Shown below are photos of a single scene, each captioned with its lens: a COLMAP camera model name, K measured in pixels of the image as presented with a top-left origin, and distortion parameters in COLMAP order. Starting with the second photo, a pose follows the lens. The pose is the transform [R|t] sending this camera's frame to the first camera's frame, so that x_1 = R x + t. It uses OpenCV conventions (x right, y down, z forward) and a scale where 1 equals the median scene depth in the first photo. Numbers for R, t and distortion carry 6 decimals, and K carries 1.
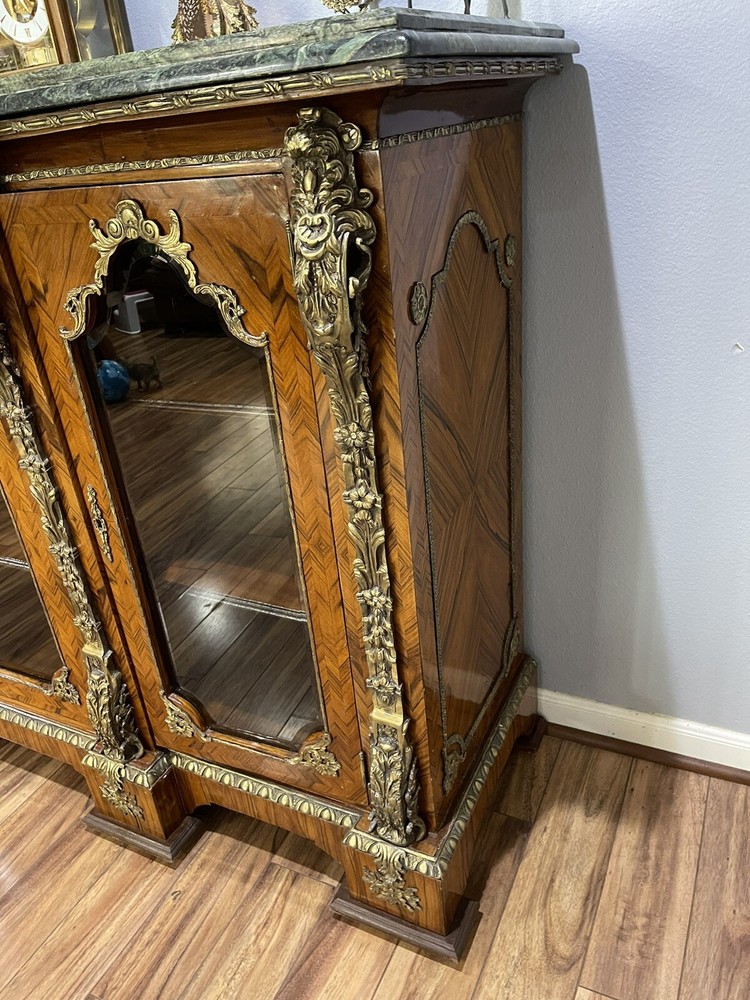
lens RADIAL K [[752.7, 0, 373.5], [0, 752.7, 505.2], [0, 0, 1]] dist [0.061504, -0.071940]
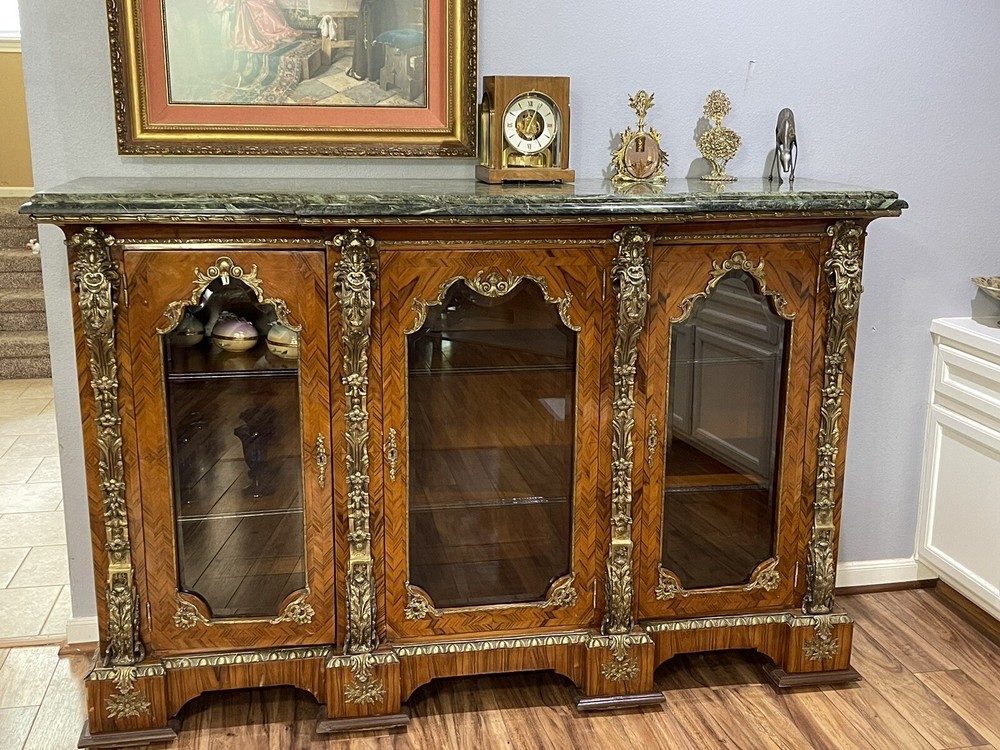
lens RADIAL K [[1112.7, 0, 500.6], [0, 1112.7, 385.7], [0, 0, 1]] dist [0.044214, 0.000000]
pose [[0.794651, -0.041007, 0.605679, -1.980181], [0.198165, 0.960584, -0.194957, 0.298409], [-0.573811, 0.274947, 0.771456, -0.625709]]
